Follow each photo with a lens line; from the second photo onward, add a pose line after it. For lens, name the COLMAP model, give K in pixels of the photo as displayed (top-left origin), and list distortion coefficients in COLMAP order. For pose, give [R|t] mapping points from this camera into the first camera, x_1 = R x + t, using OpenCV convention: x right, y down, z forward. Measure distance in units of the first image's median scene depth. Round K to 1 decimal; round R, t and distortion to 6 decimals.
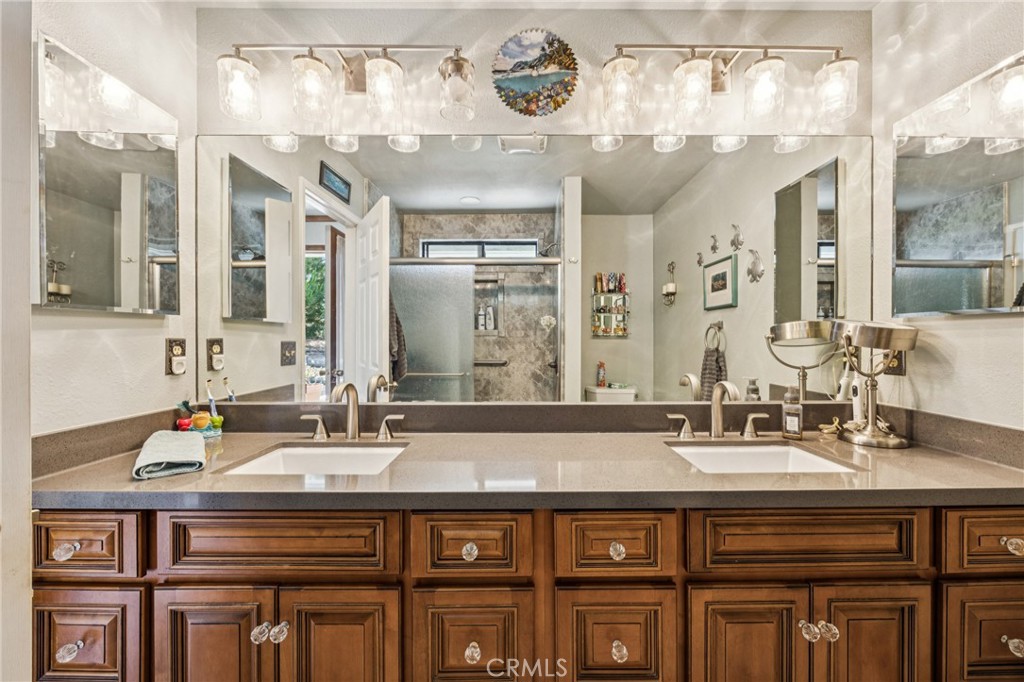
lens RADIAL K [[400.8, 0, 512.0], [0, 400.8, 341.0], [0, 0, 1]] dist [-0.001658, -0.000505]
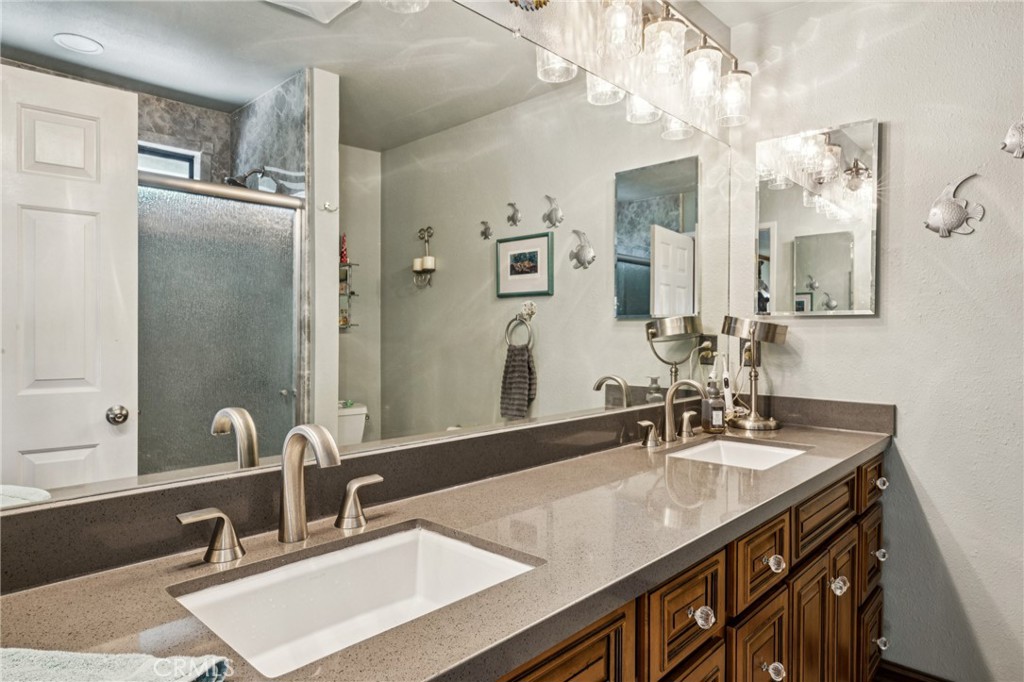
lens RADIAL K [[619.8, 0, 512.0], [0, 619.8, 341.0], [0, 0, 1]] dist [-0.002878, 0.000408]
pose [[0.690766, -0.009903, 0.723010, -0.471472], [0.002974, 0.999937, 0.010855, -0.004174], [-0.723072, -0.005348, 0.690752, 0.175520]]
